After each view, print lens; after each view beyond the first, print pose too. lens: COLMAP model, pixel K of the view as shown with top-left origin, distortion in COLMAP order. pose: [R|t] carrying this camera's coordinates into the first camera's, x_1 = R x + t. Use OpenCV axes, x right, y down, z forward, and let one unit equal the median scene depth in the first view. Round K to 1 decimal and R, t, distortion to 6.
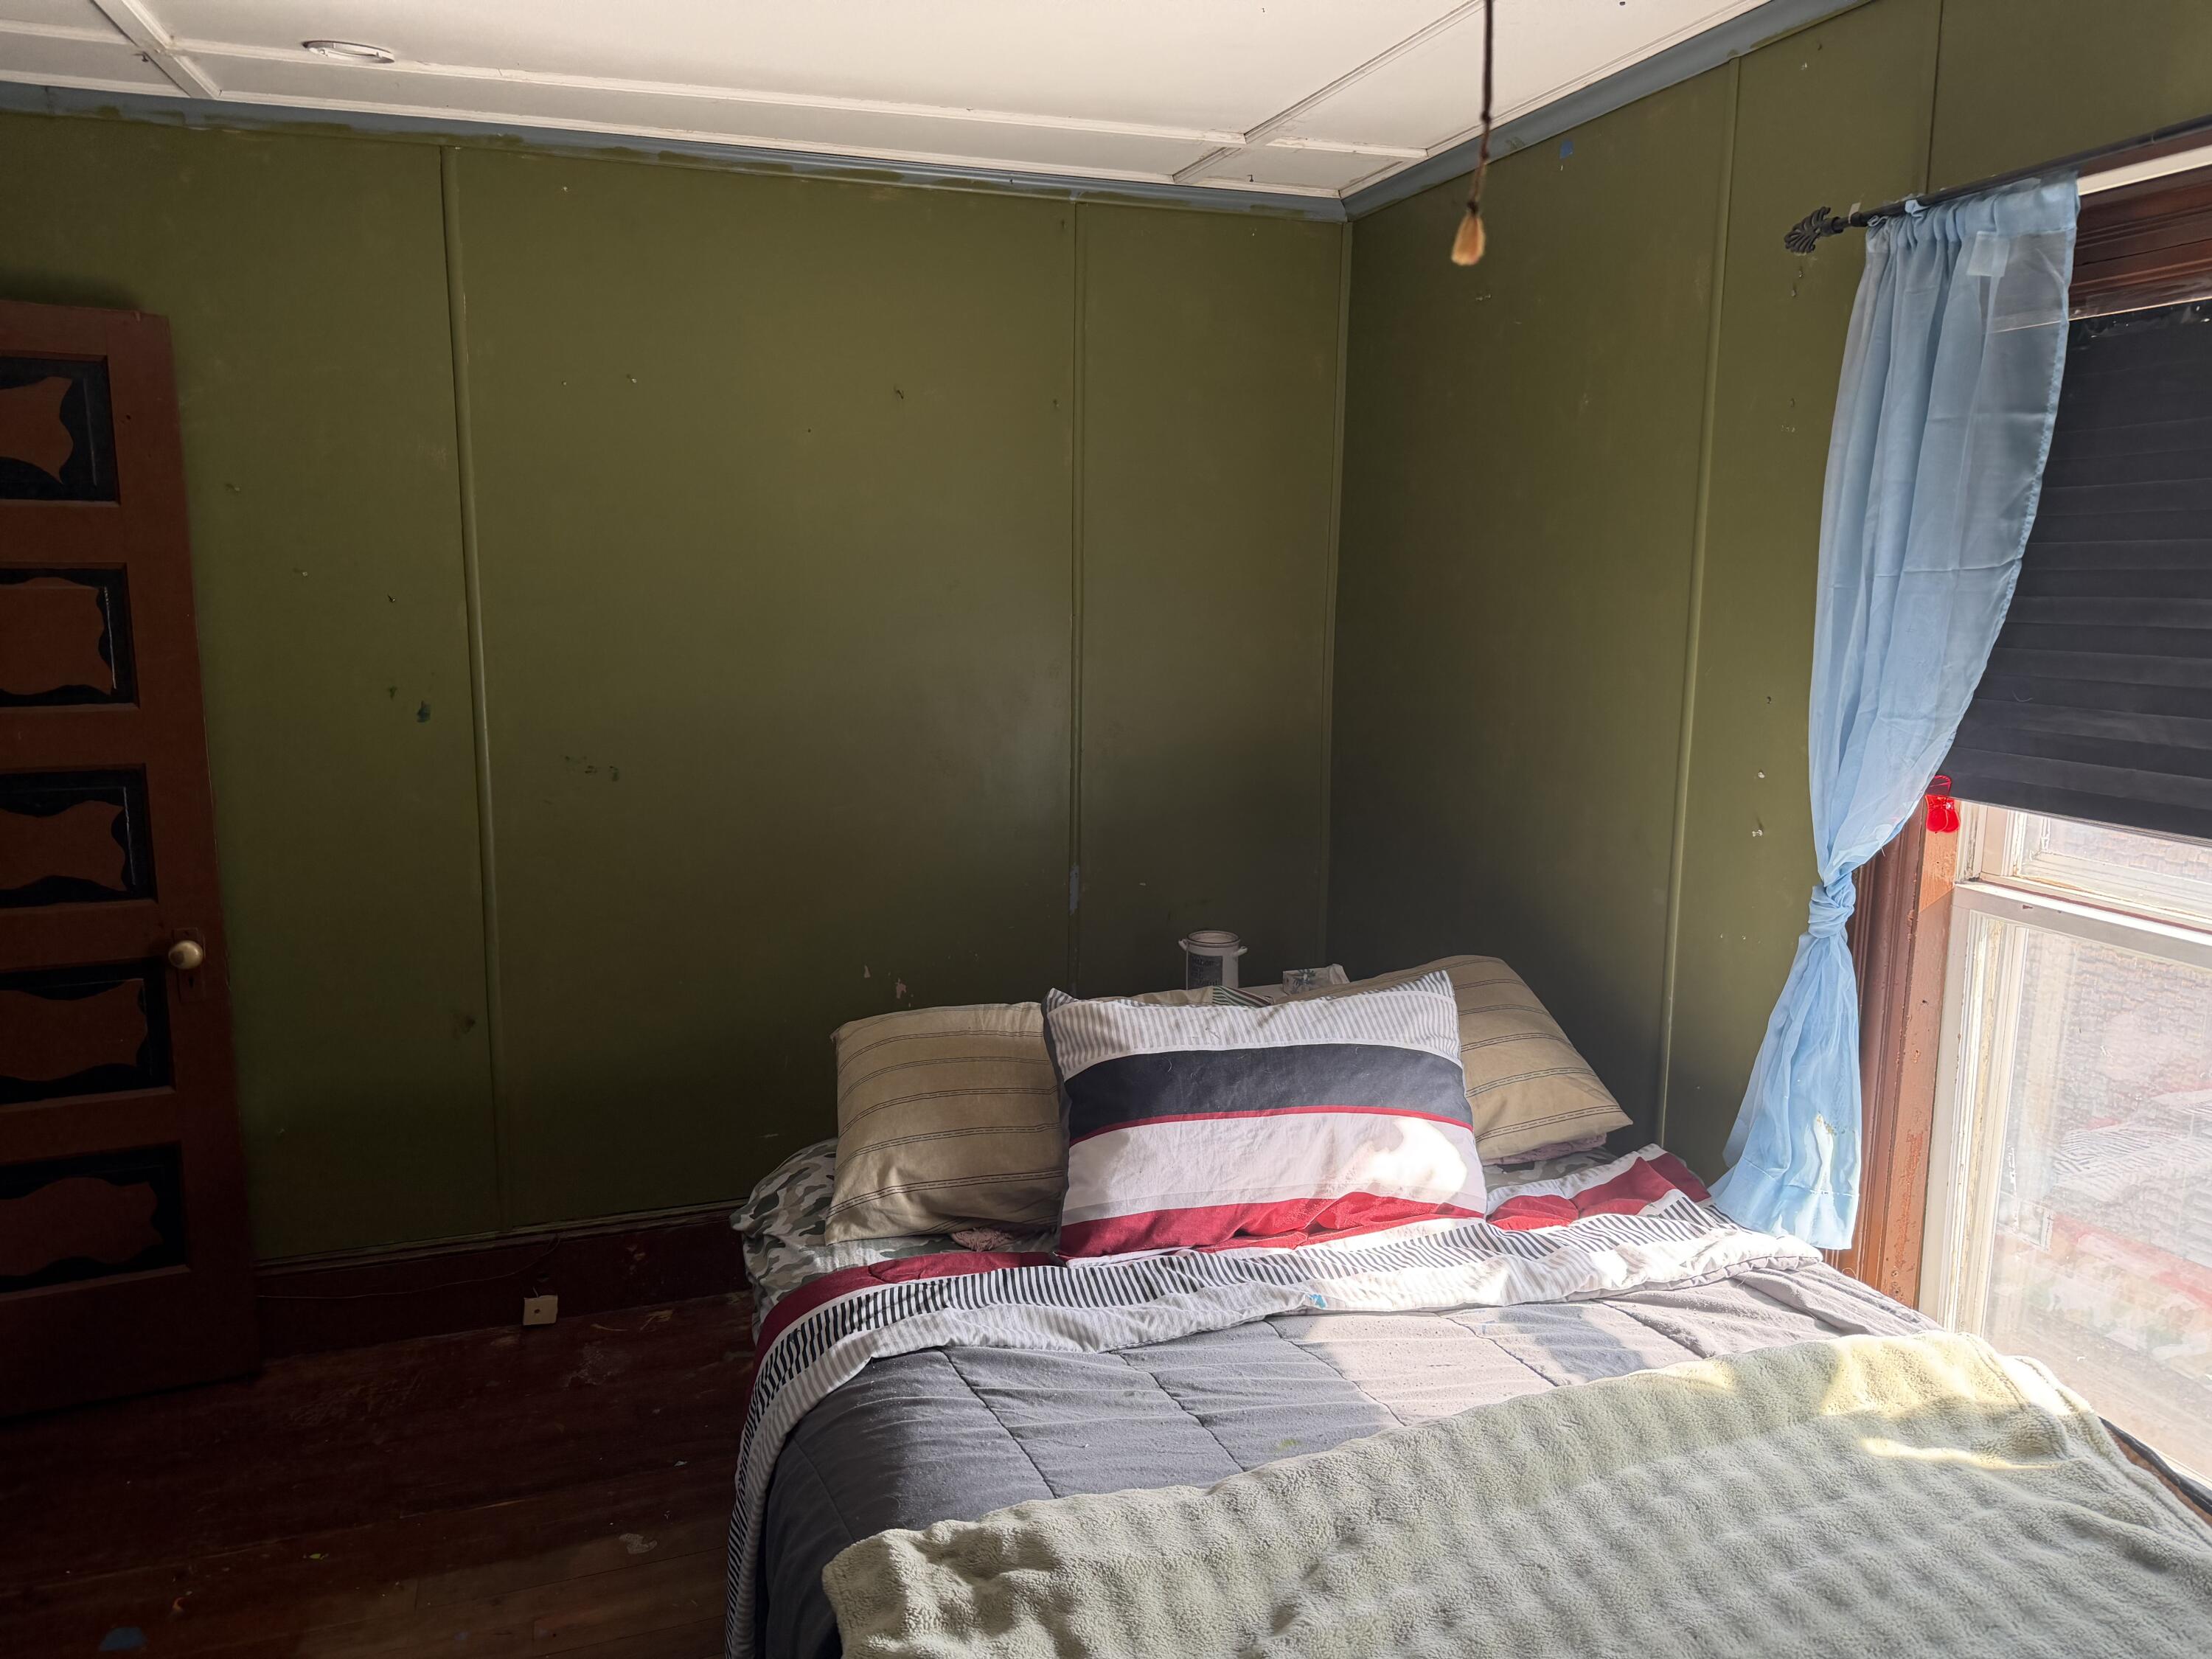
lens RADIAL K [[1561.9, 0, 1101.0], [0, 1561.9, 834.6], [0, 0, 1]] dist [-0.005491, -0.002168]
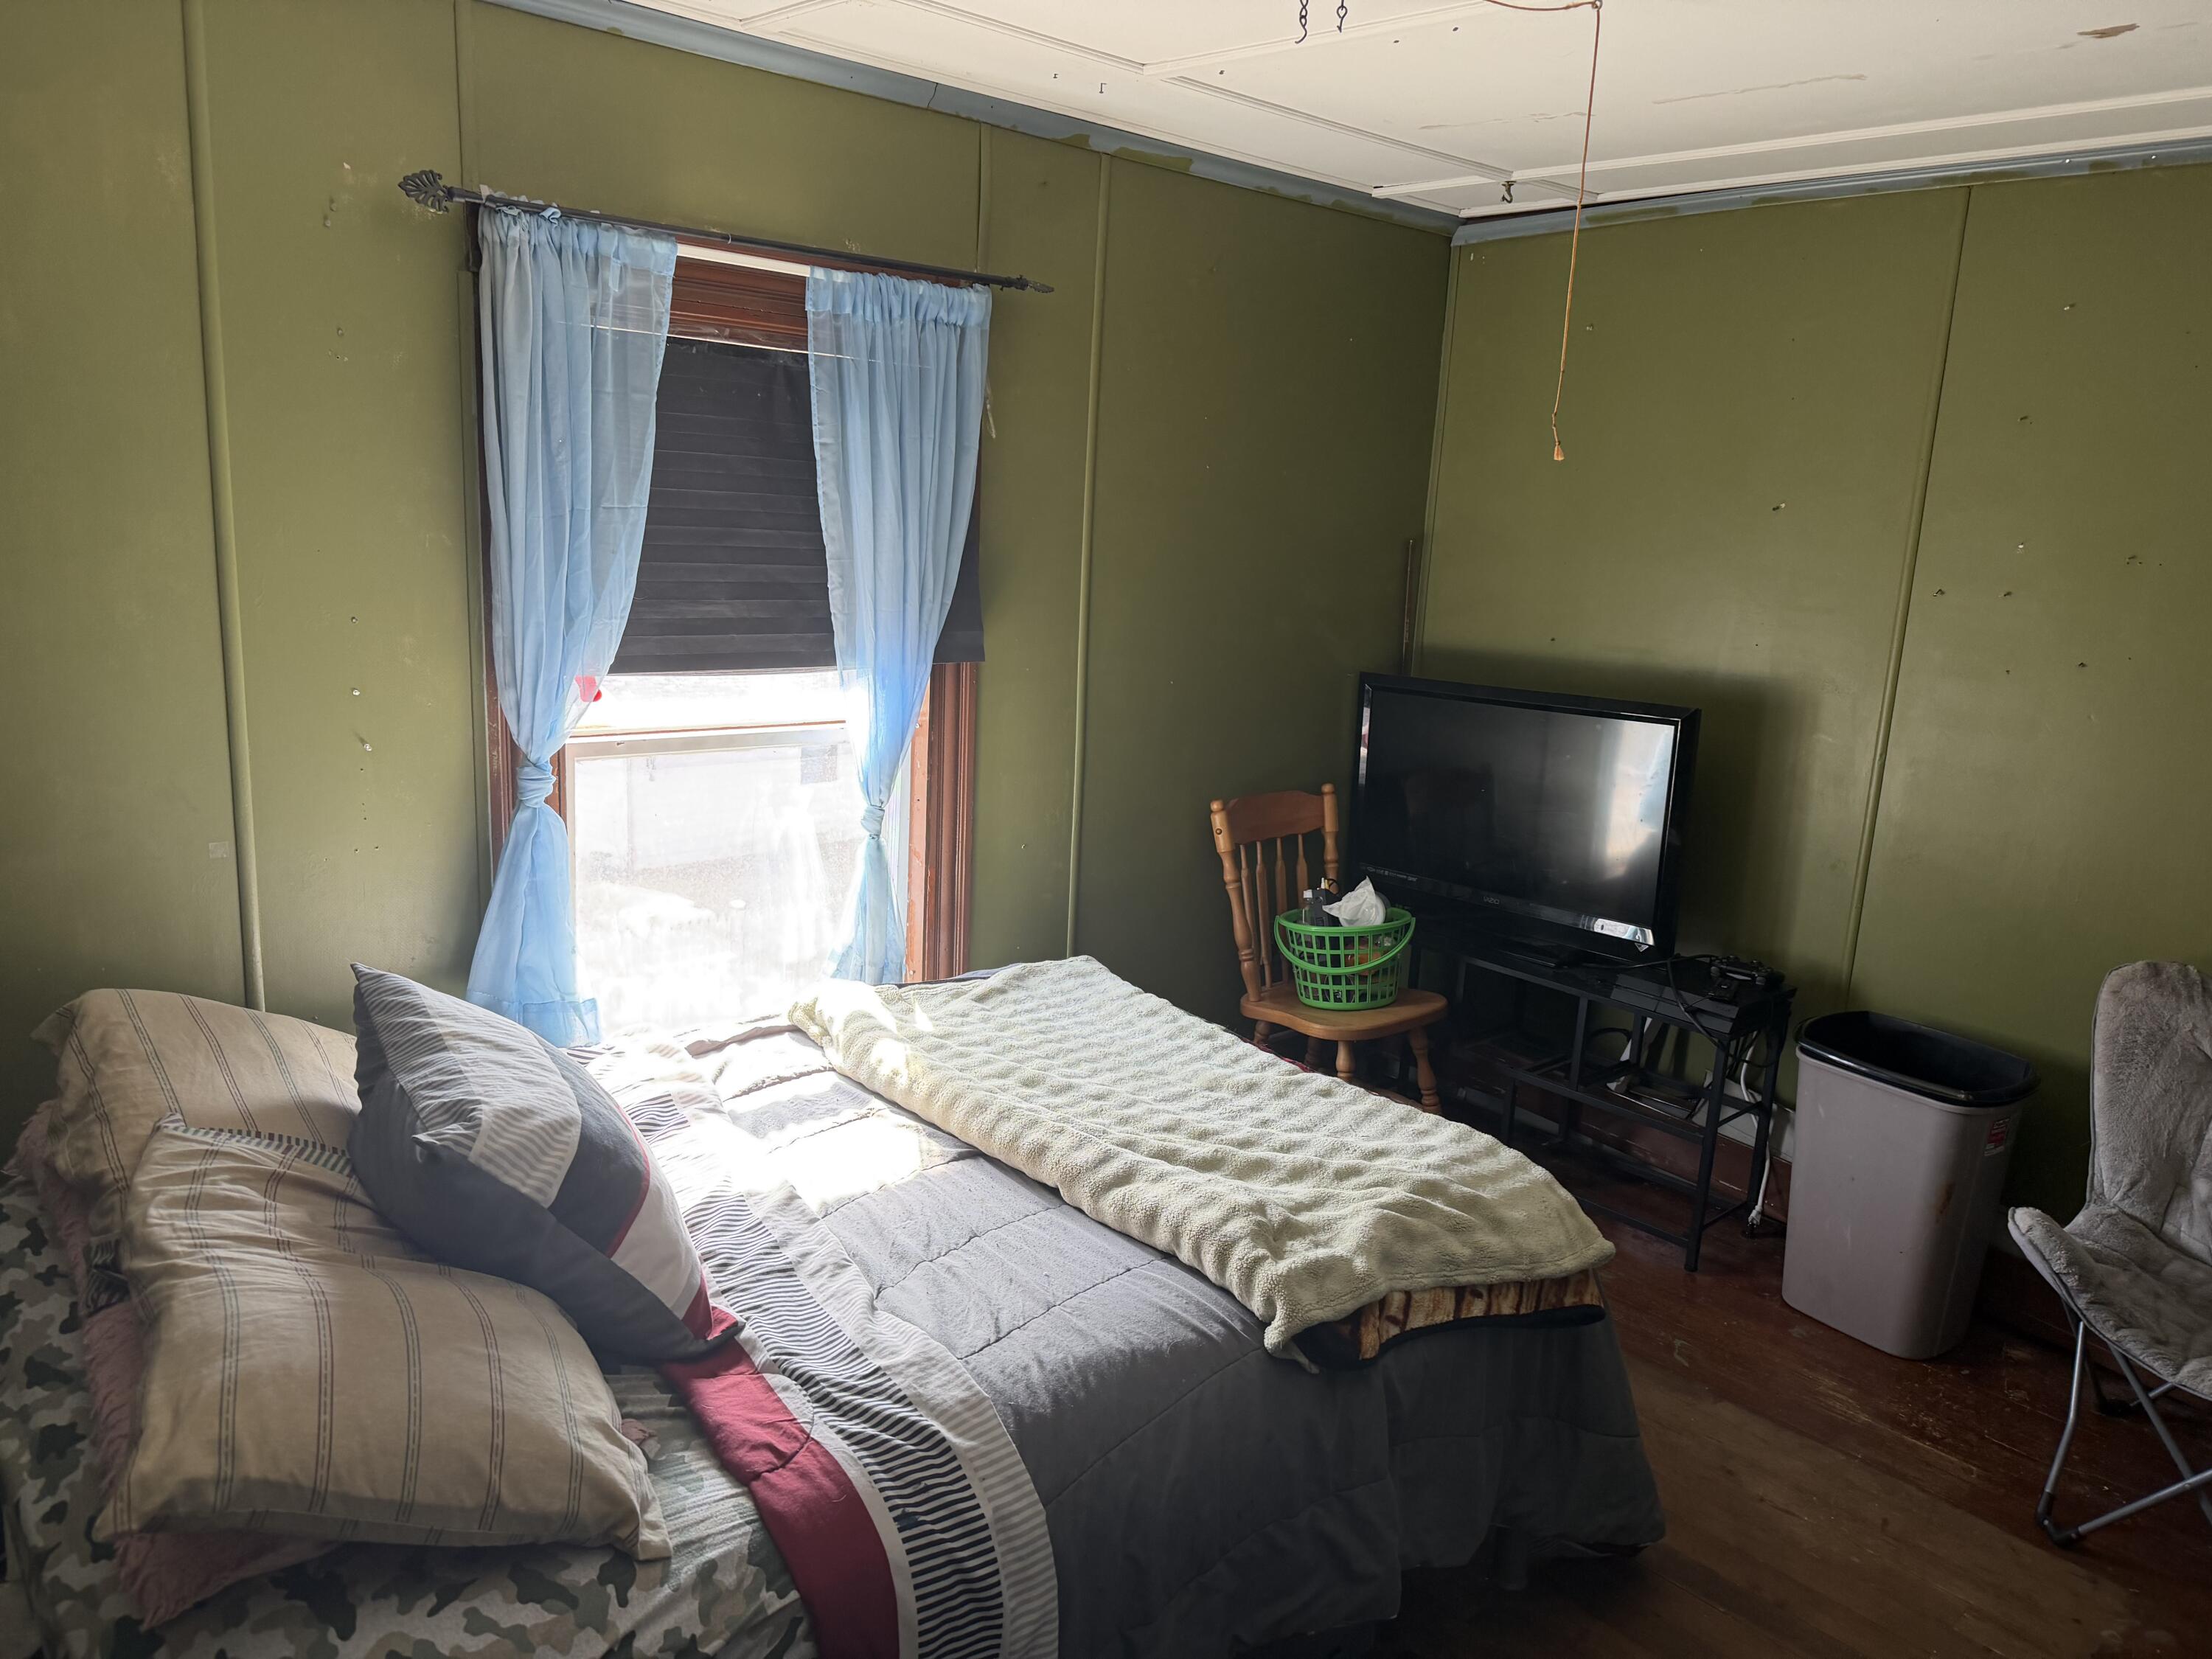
lens RADIAL K [[1535.4, 0, 1103.6], [0, 1535.4, 833.7], [0, 0, 1]] dist [0.114948, -0.189945]
pose [[-0.398052, -0.210611, 0.892859, -0.970924], [0.105074, 0.956416, 0.272447, -0.240213], [-0.911326, 0.202264, -0.358574, 1.254255]]
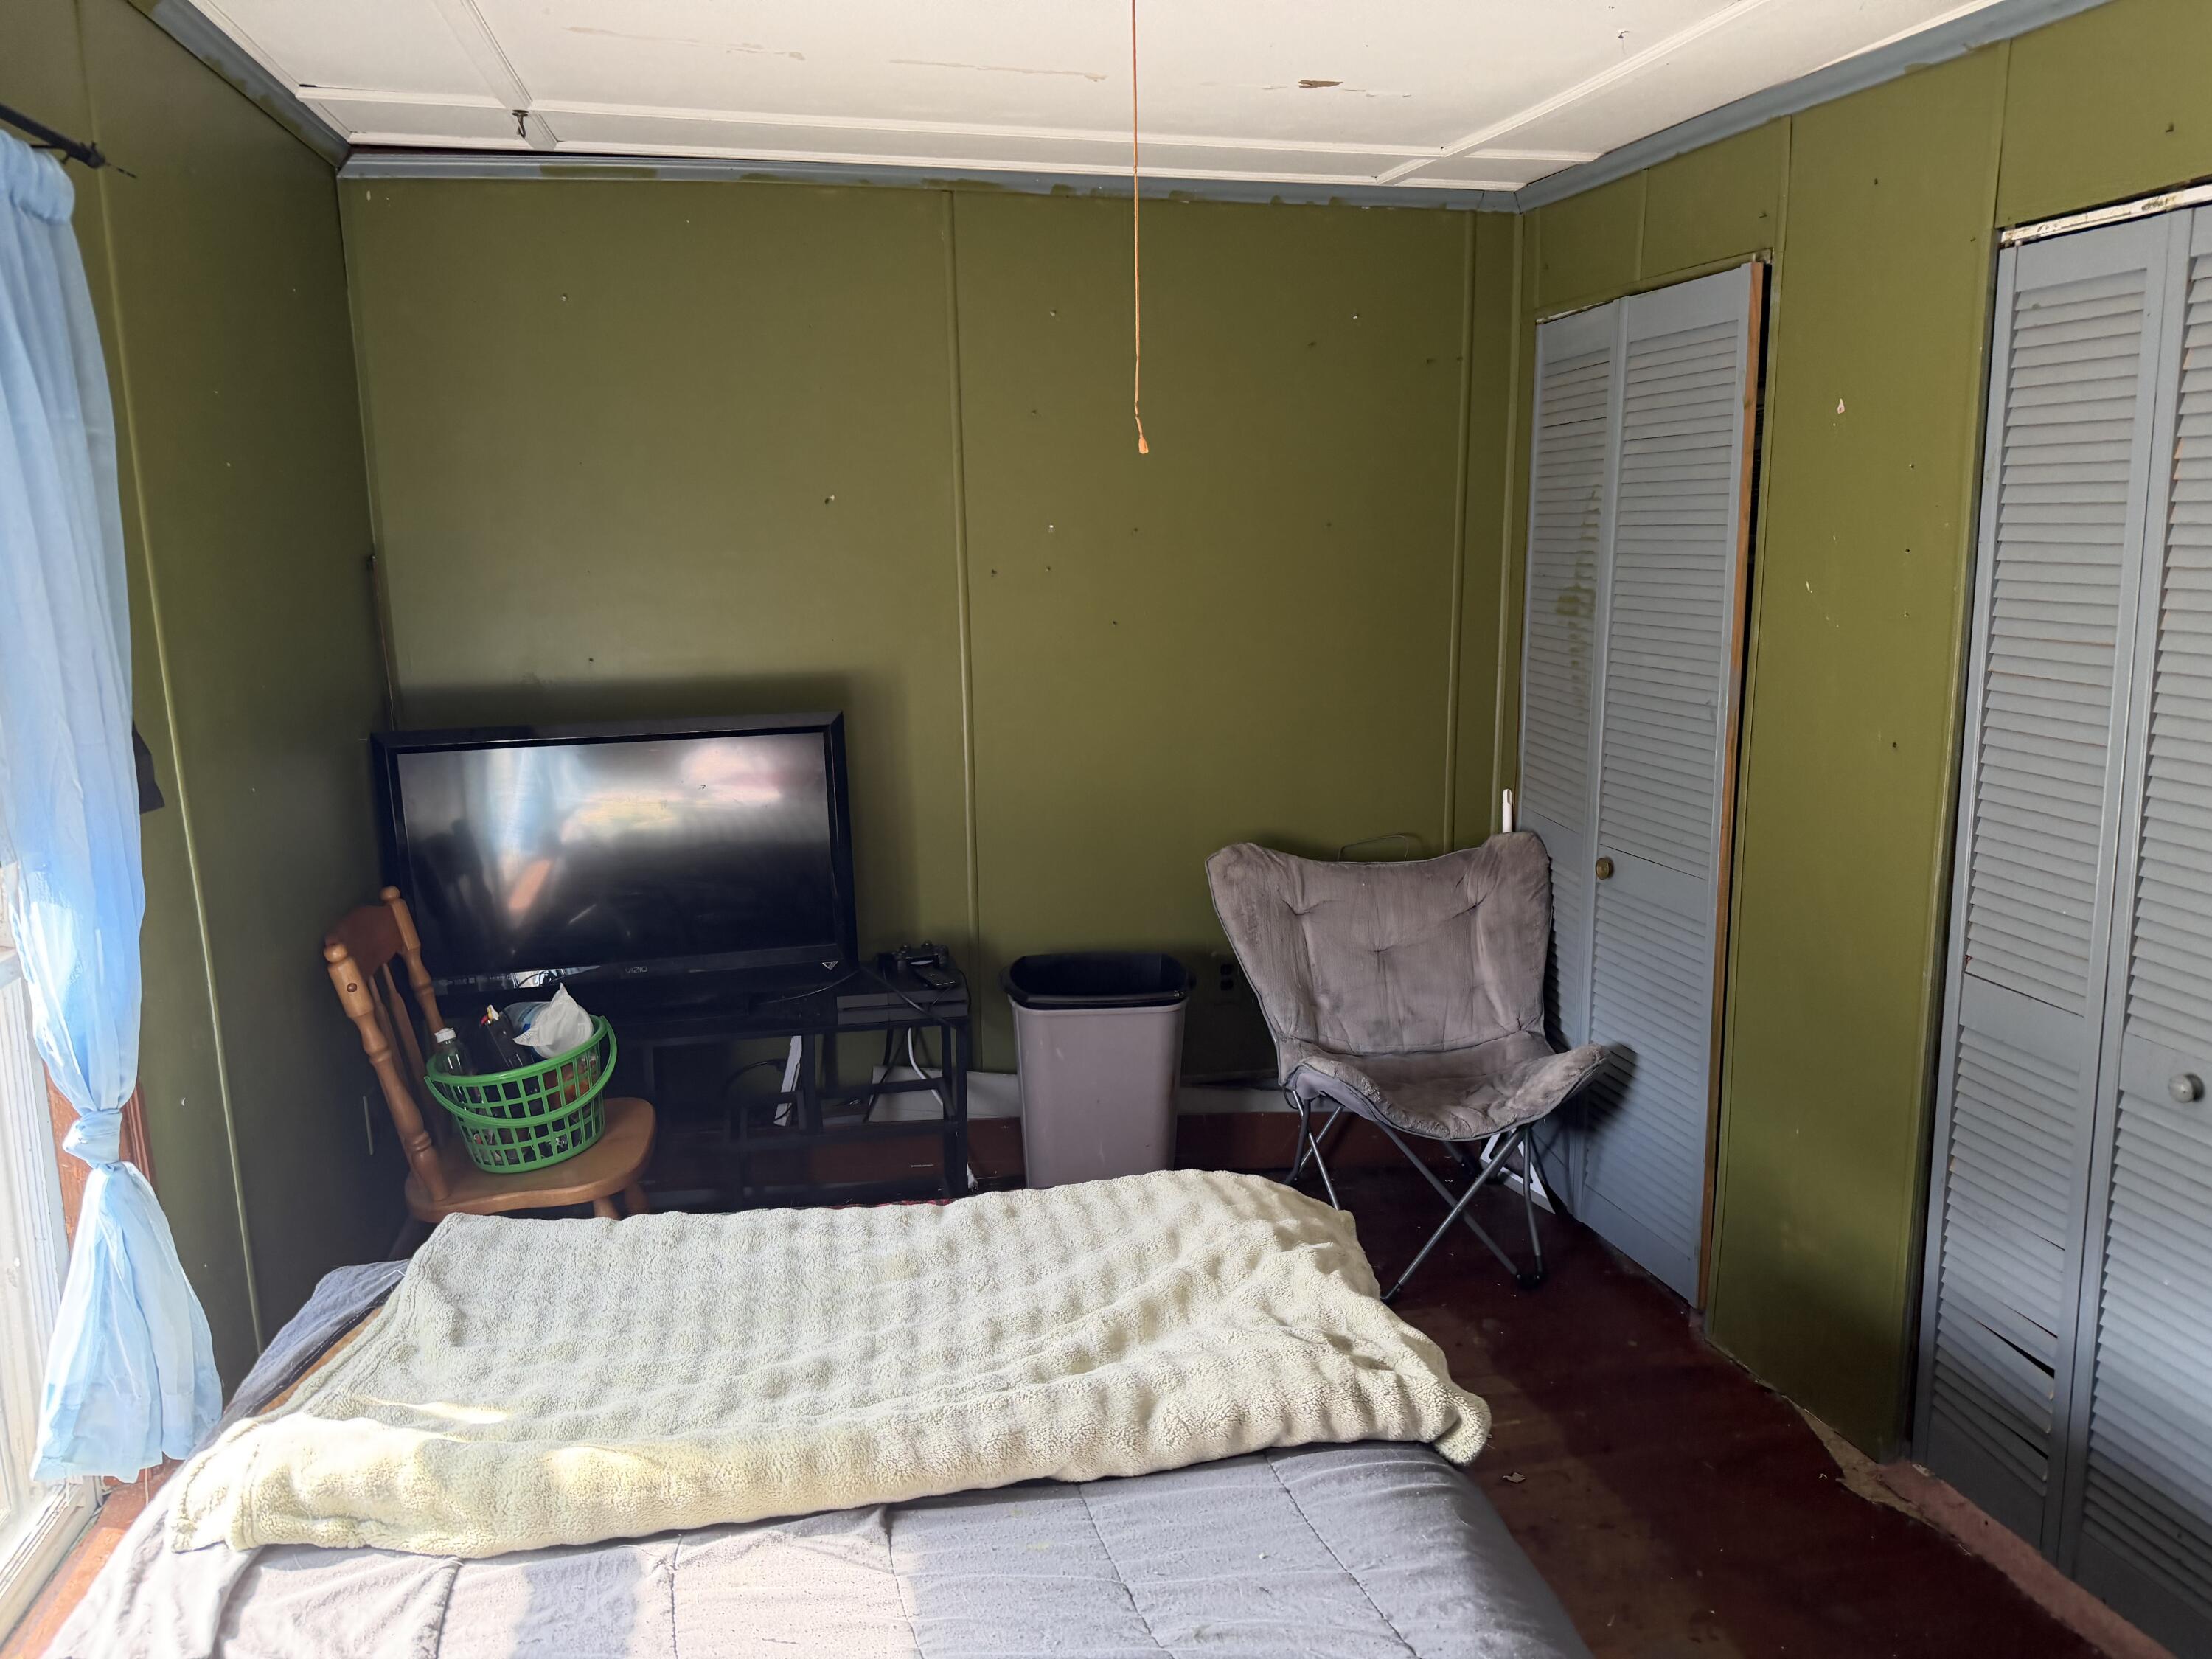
lens RADIAL K [[1535.4, 0, 1103.6], [0, 1535.4, 833.7], [0, 0, 1]] dist [0.114948, -0.189945]
pose [[-0.994781, -0.012457, 0.101271, -0.001538], [0.024316, 0.934981, 0.353864, -0.295796], [-0.099094, 0.354480, -0.929798, 1.608854]]
